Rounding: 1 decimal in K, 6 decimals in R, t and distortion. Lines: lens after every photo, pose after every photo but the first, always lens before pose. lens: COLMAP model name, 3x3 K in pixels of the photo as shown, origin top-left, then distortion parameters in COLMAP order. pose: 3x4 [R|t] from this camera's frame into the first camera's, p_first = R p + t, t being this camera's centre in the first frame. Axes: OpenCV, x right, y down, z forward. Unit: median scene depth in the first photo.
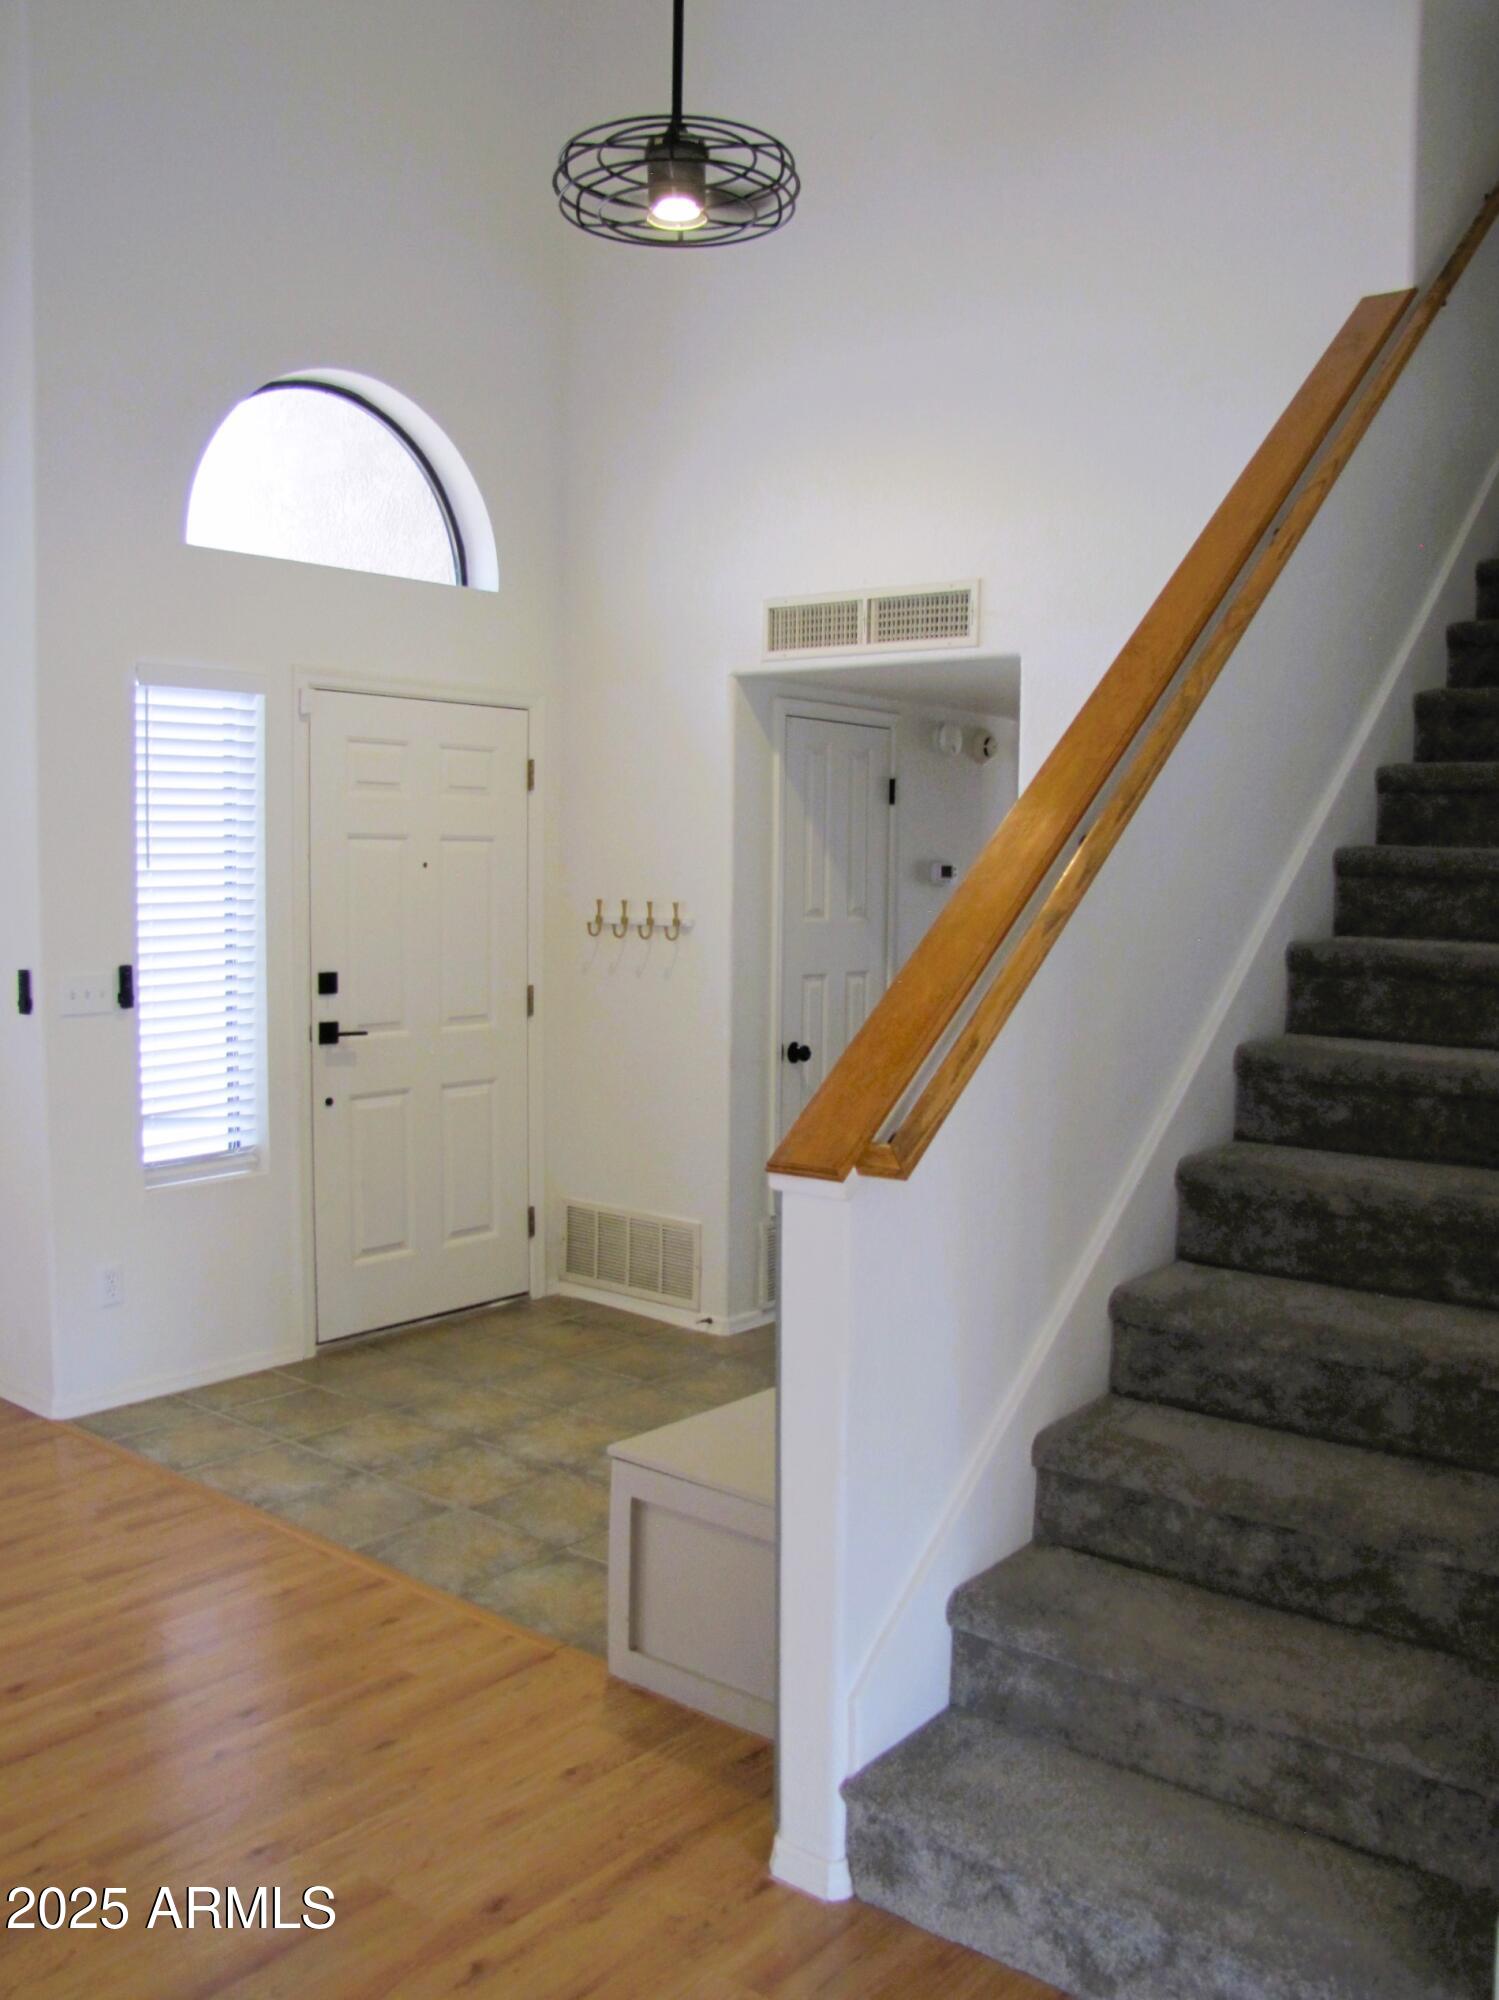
lens RADIAL K [[1721.8, 0, 747.1], [0, 1721.8, 1019.2], [0, 0, 1]] dist [-0.159701, 0.133408]
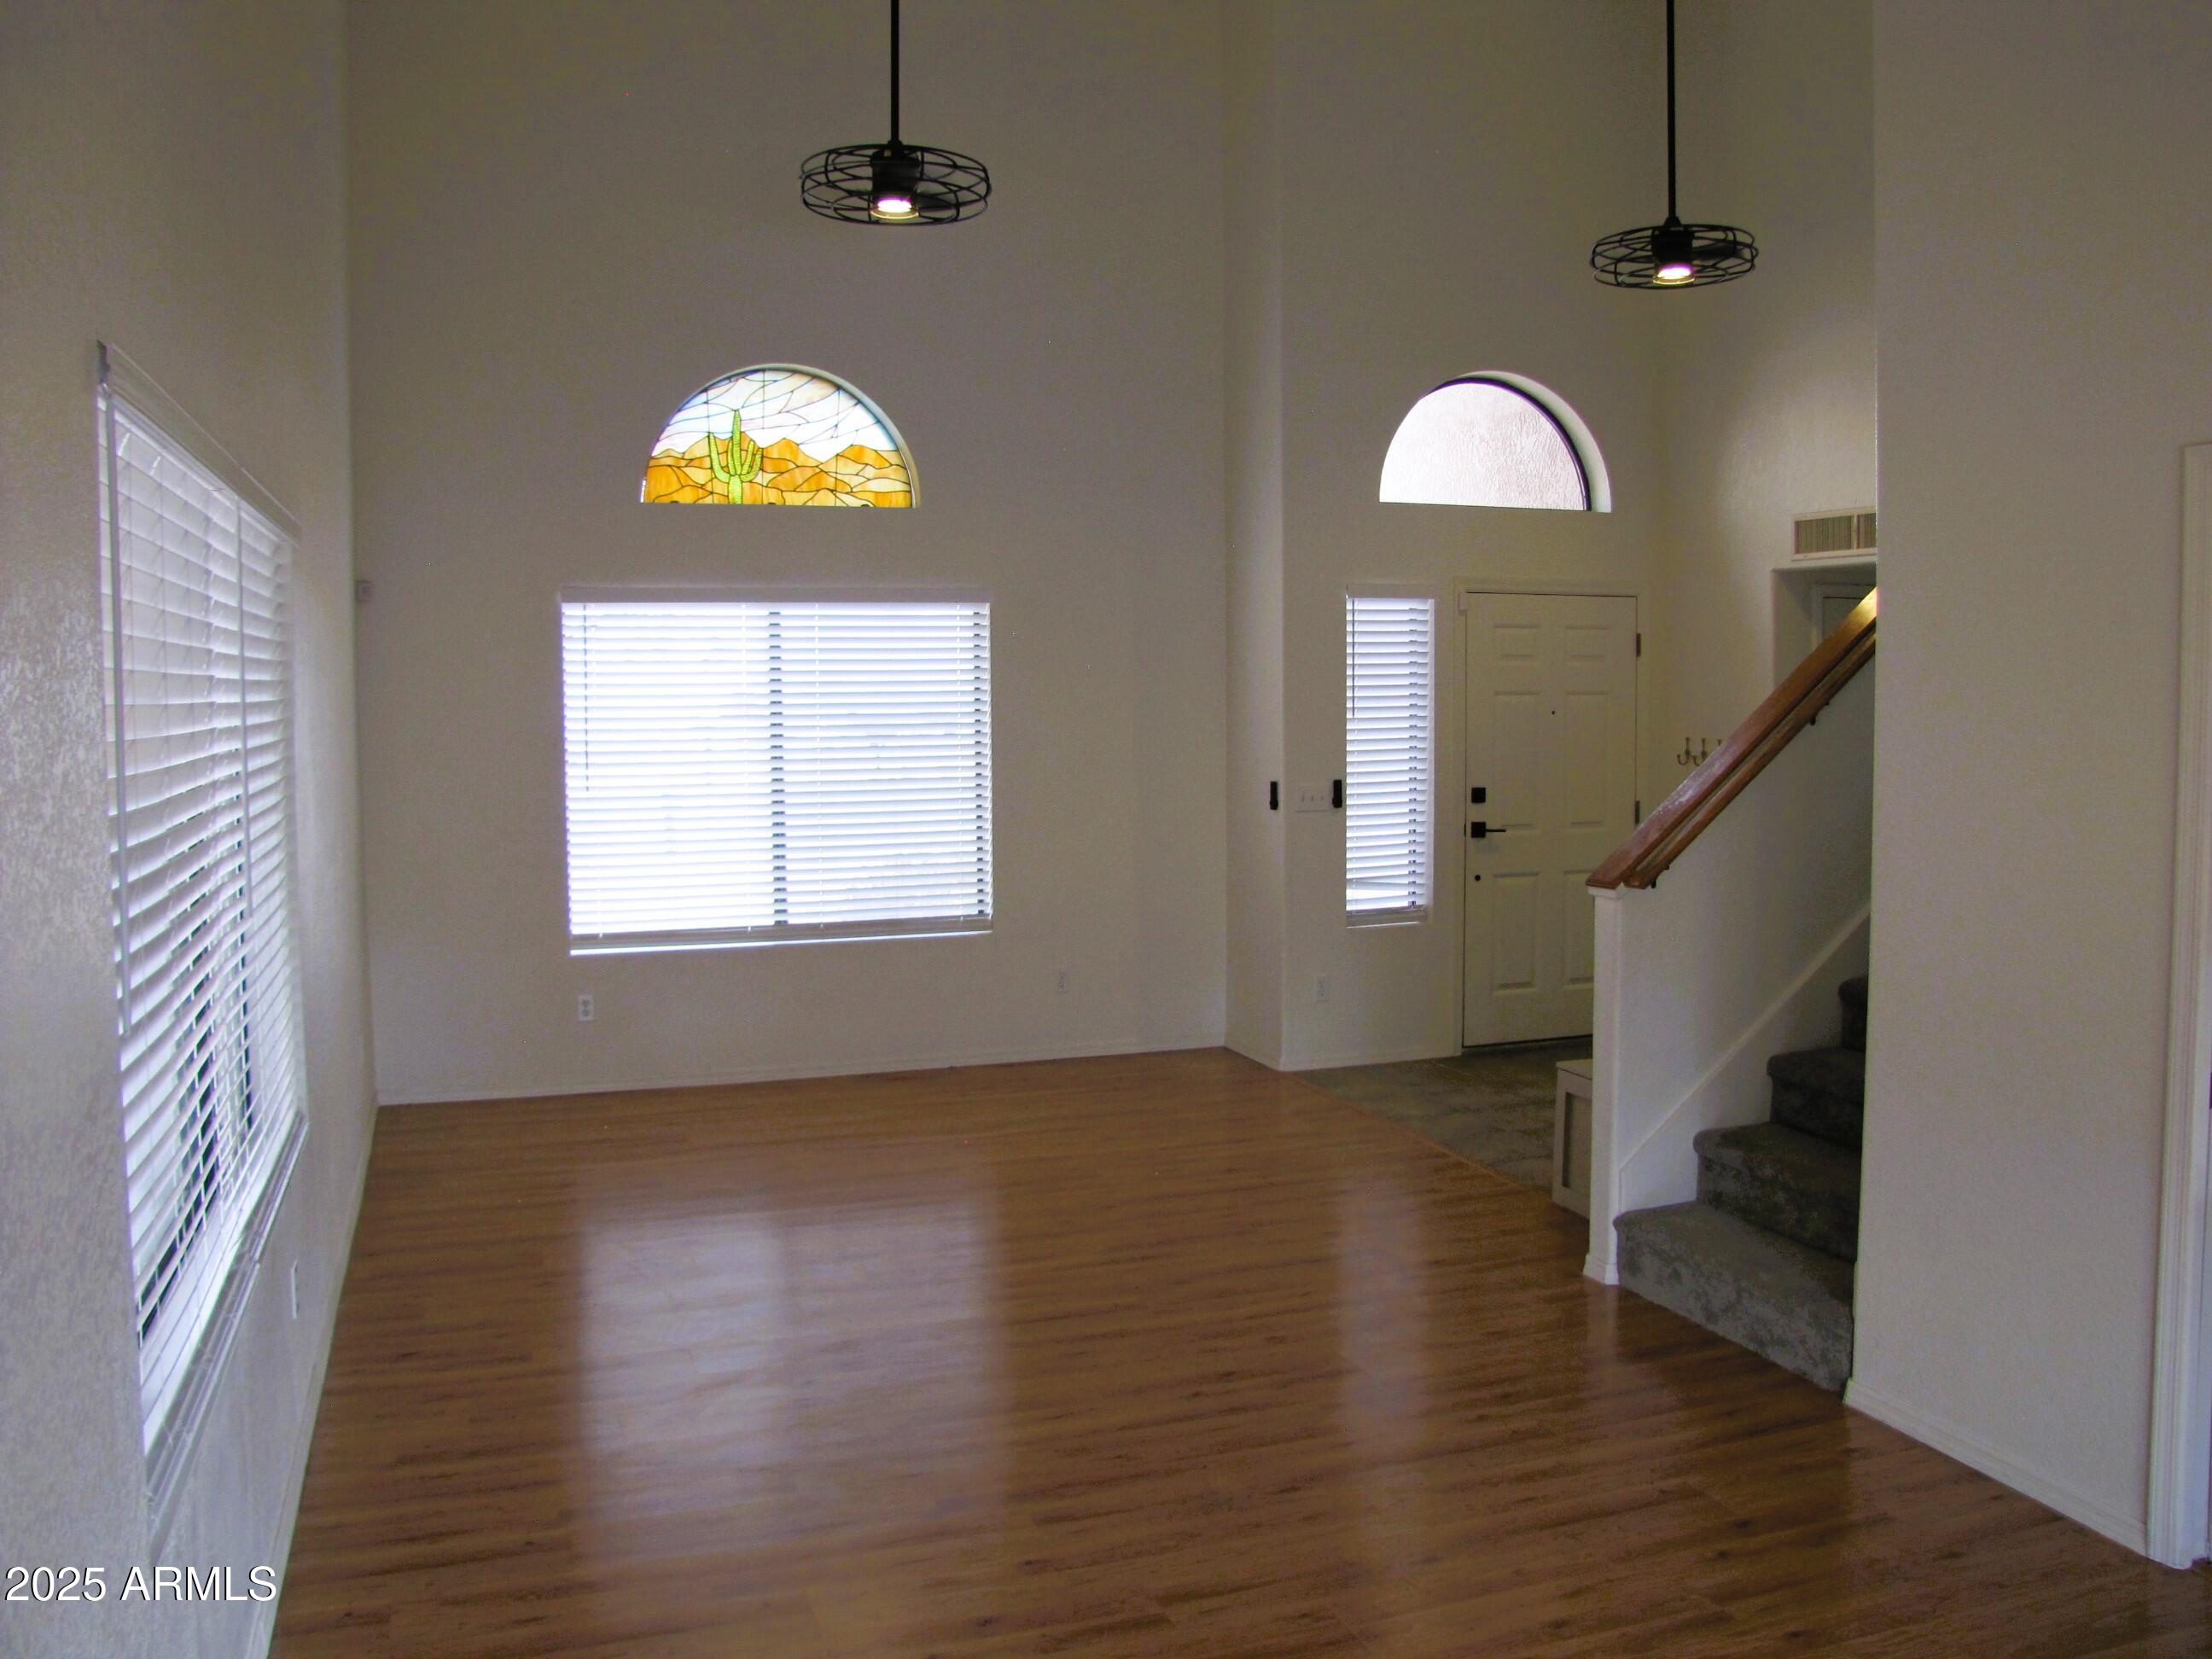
lens RADIAL K [[1904.3, 0, 1109.9], [0, 1904.3, 828.8], [0, 0, 1]] dist [-0.159701, 0.133408]
pose [[0.854853, 0.023516, -0.518337, 0.349561], [-0.031619, 0.999477, -0.006801, 0.030745], [0.517906, 0.022203, 0.855149, -0.582155]]
